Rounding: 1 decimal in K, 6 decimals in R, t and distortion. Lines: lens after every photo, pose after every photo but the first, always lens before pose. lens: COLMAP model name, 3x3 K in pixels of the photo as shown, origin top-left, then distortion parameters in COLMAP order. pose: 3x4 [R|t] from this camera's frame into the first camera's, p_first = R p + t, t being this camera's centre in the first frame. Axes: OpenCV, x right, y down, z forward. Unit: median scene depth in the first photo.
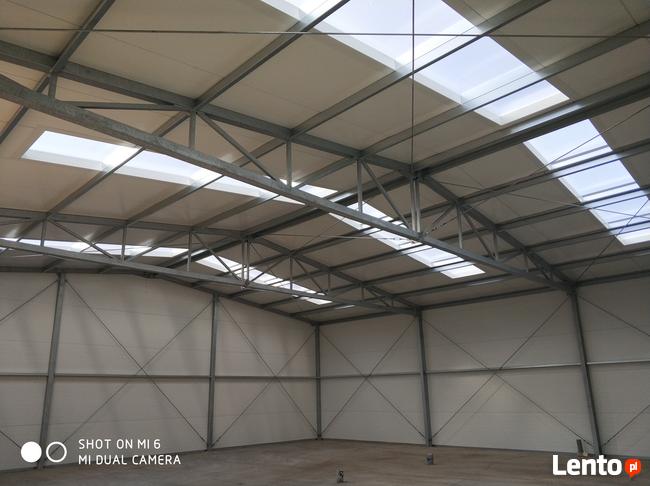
lens RADIAL K [[505.8, 0, 325.0], [0, 505.8, 243.0], [0, 0, 1]] dist [0.013700, -0.001349]
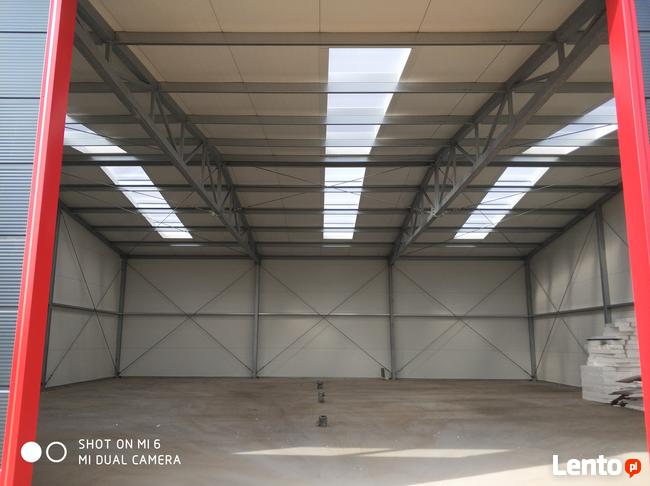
lens RADIAL K [[505.8, 0, 325.0], [0, 505.8, 243.0], [0, 0, 1]] dist [0.013700, -0.001349]
pose [[0.744350, 0.146052, 0.651622, -0.454879], [-0.212763, 0.976807, 0.024102, 0.045154], [-0.632989, -0.156581, 0.758161, 0.089805]]
